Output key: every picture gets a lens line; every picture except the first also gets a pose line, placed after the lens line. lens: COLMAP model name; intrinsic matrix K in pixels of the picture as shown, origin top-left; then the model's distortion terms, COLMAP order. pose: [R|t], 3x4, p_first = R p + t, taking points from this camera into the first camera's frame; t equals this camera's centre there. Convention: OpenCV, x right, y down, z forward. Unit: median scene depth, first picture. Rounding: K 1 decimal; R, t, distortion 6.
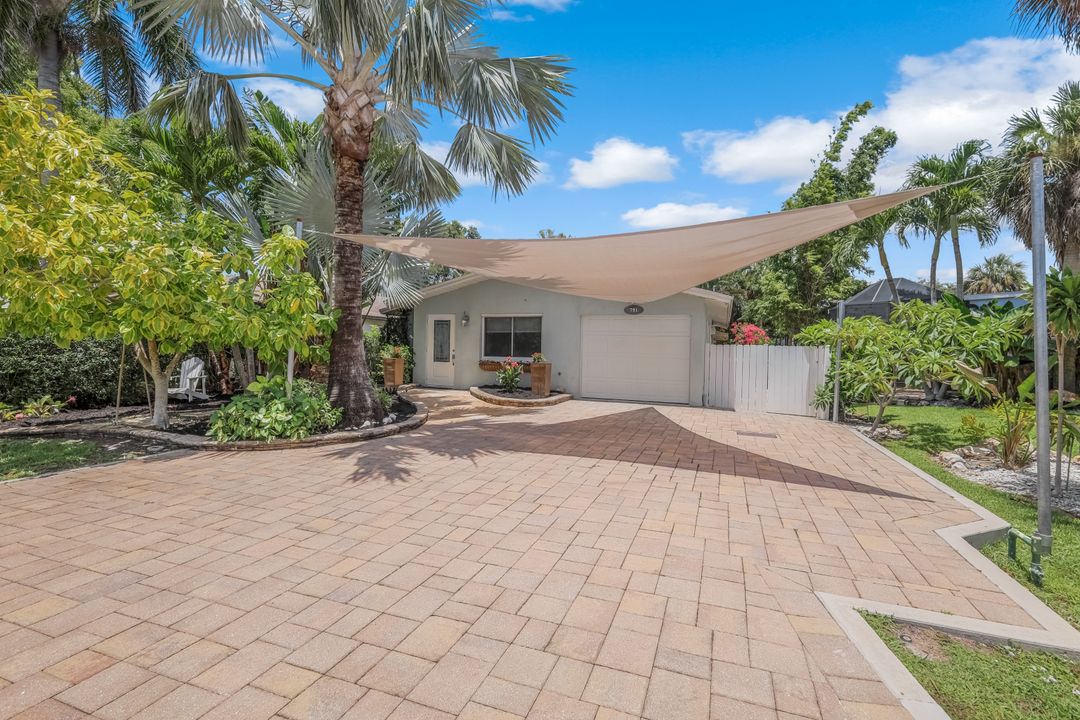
lens RADIAL K [[492.5, 0, 540.0], [0, 492.5, 360.0], [0, 0, 1]] dist [-0.000451, -0.000012]
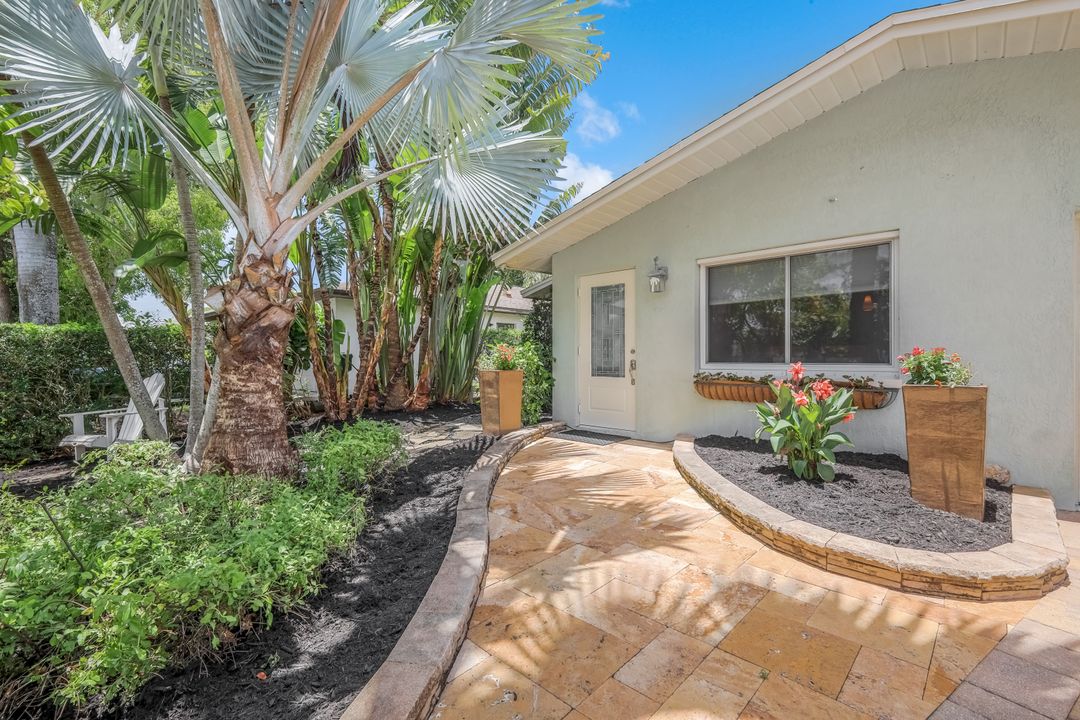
lens RADIAL K [[479.3, 0, 540.0], [0, 479.3, 360.0], [0, 0, 1]] dist [0.001681, 0.000172]
pose [[0.916011, -0.018836, -0.400711, -0.082672], [0.008288, 0.999572, -0.028040, -0.000366], [0.401068, 0.022363, 0.915775, 0.594952]]
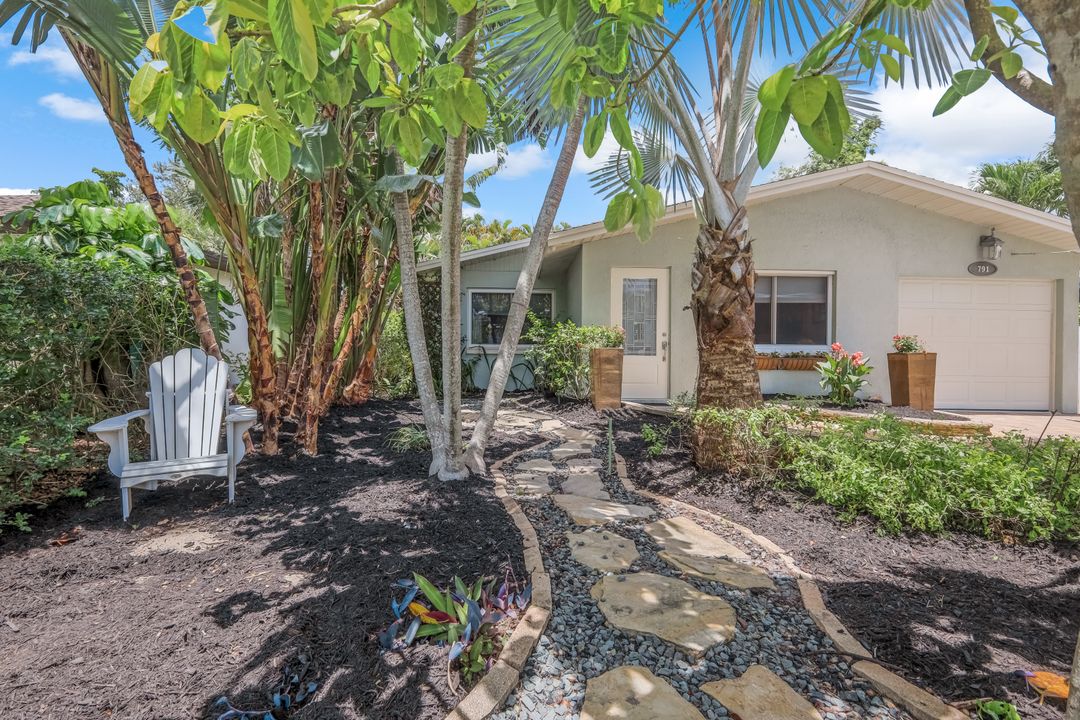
lens RADIAL K [[525.8, 0, 540.0], [0, 525.8, 360.0], [0, 0, 1]] dist [-0.034707, -0.000106]
pose [[0.938074, -0.022391, 0.345710, -0.534297], [0.020948, 0.999749, 0.007909, 0.001776], [-0.345801, -0.000177, 0.938308, 0.515492]]
